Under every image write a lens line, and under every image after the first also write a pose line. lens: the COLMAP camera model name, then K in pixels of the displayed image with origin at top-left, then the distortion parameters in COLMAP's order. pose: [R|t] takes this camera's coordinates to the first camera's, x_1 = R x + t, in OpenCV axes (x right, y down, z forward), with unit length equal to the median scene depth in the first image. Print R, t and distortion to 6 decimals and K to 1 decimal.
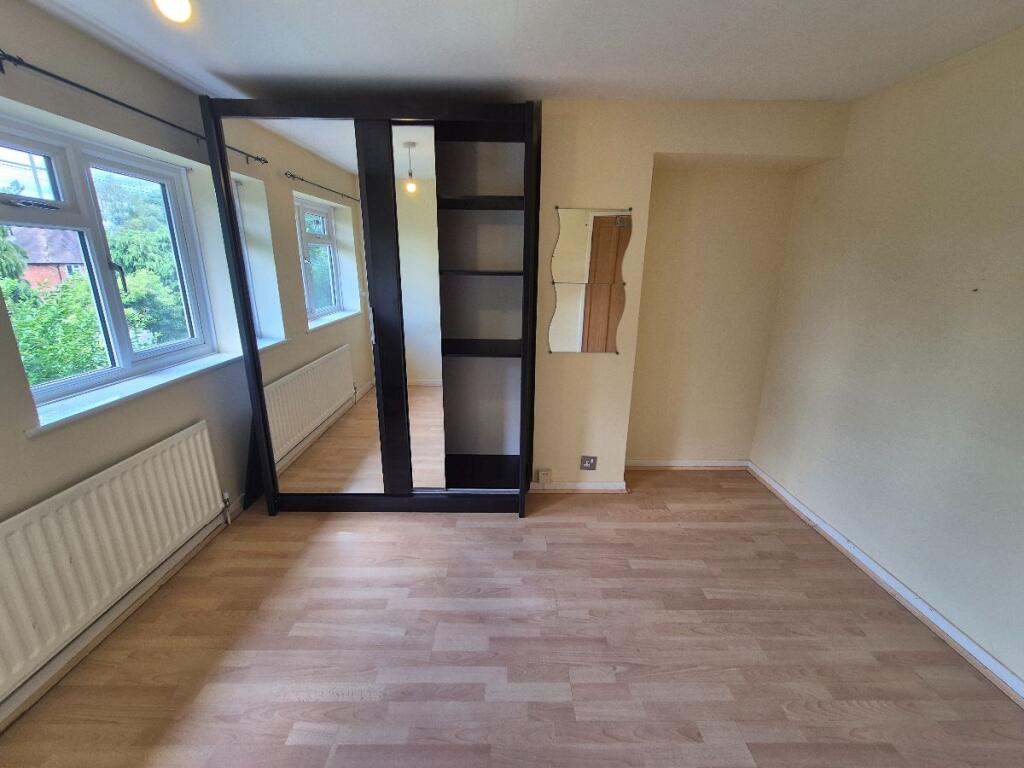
lens RADIAL K [[418.9, 0, 507.6], [0, 418.9, 383.1], [0, 0, 1]] dist [0.000834, 0.000019]
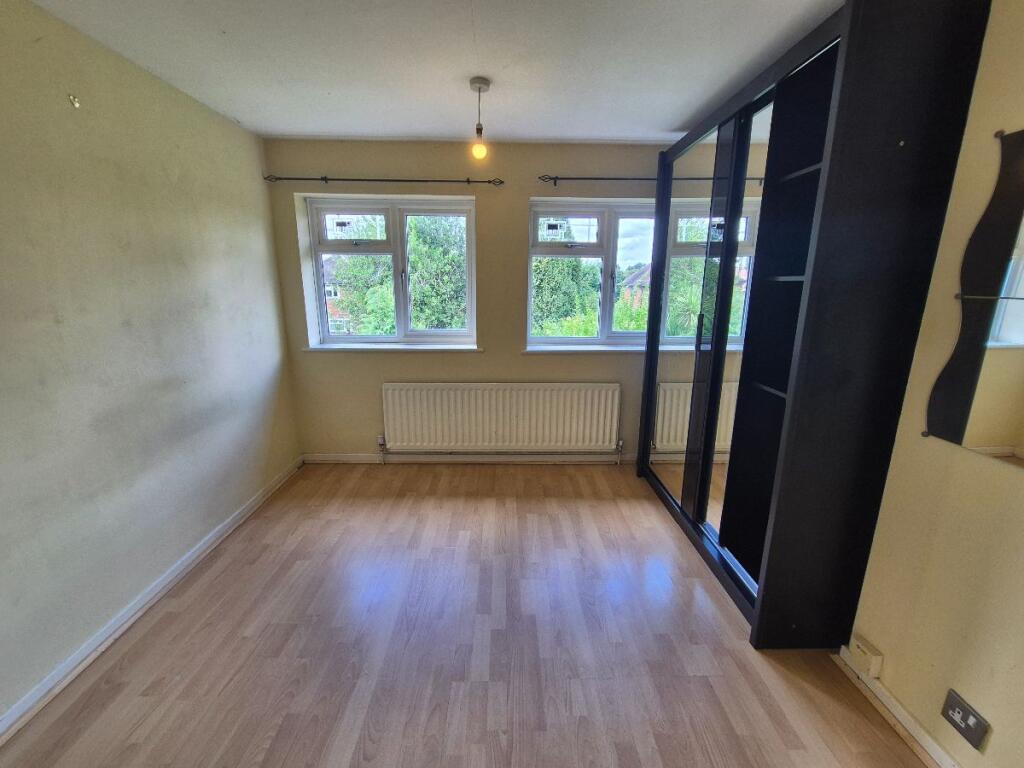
lens RADIAL K [[418.9, 0, 507.3], [0, 418.9, 376.2], [0, 0, 1]] dist [0.000834, 0.000019]
pose [[0.008441, 0.208874, -0.977906, 0.735332], [-0.278455, 0.939751, 0.198321, -0.125127], [0.960412, 0.270629, 0.066094, 0.601431]]
